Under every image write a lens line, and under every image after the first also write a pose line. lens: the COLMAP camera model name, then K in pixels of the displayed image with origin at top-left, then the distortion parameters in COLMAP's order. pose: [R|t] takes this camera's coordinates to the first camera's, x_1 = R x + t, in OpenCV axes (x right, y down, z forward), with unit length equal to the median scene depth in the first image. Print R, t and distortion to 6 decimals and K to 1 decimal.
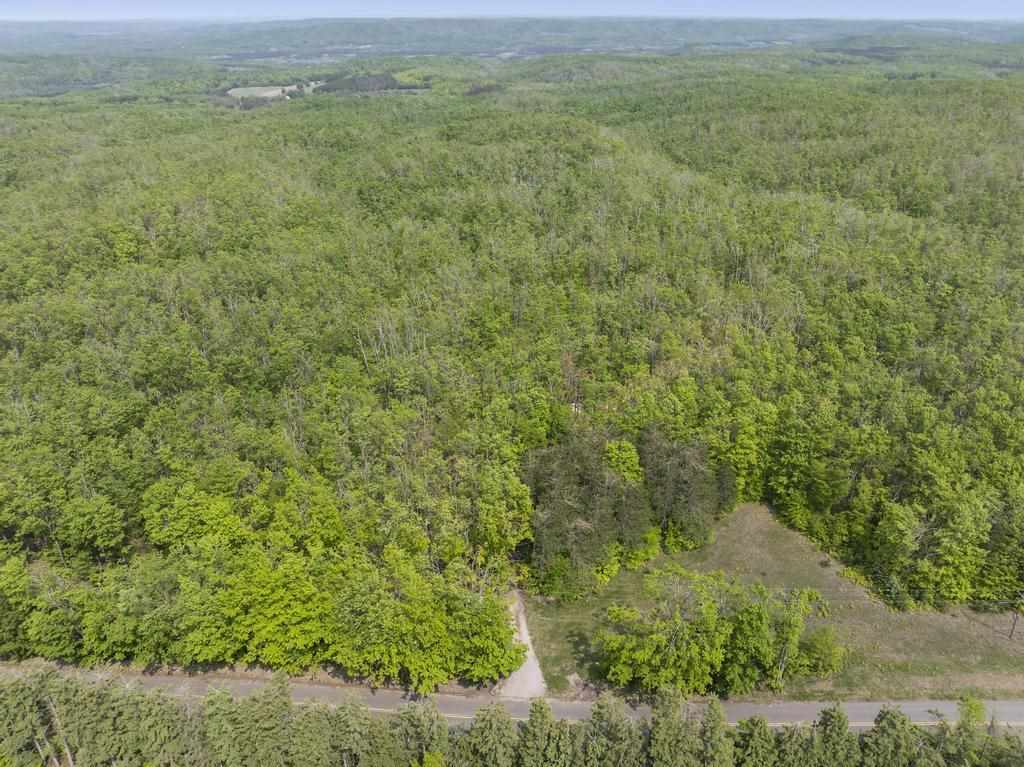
lens RADIAL K [[705.6, 0, 512.0], [0, 705.6, 383.5], [0, 0, 1]] dist [-0.043308, 0.022686]
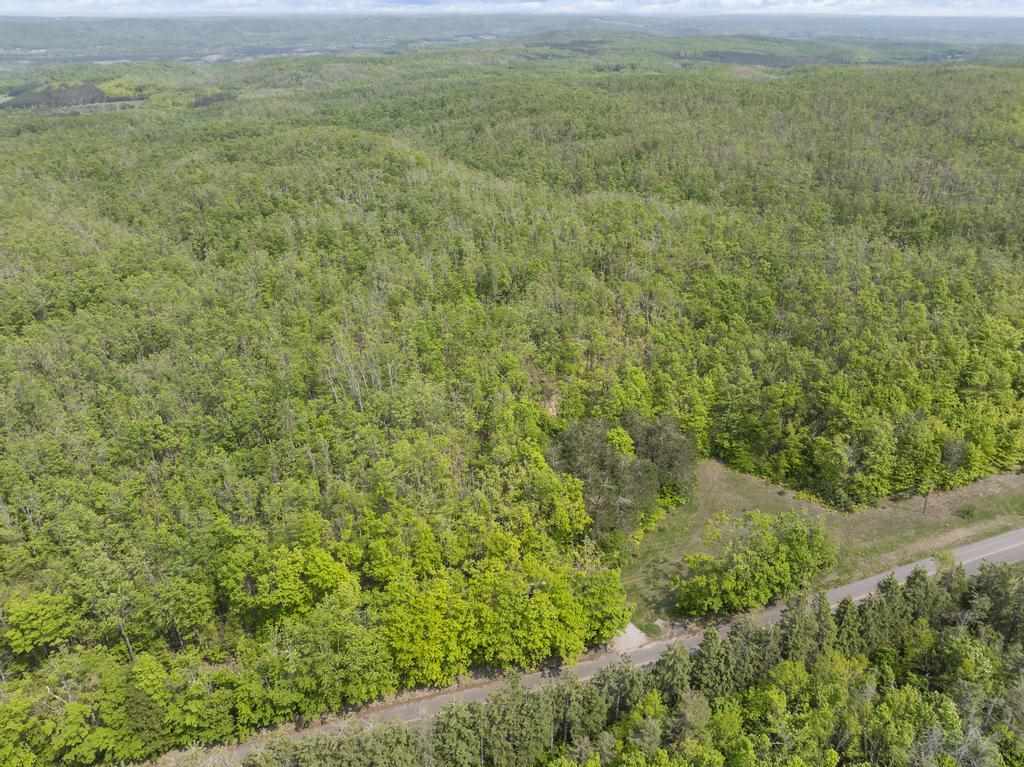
lens RADIAL K [[705.6, 0, 512.0], [0, 705.6, 383.5], [0, 0, 1]] dist [-0.043308, 0.022686]
pose [[0.937857, -0.161074, 0.307376, -0.362817], [0.161160, 0.986604, 0.025284, -0.050495], [-0.307331, 0.025824, 0.951252, -0.076366]]
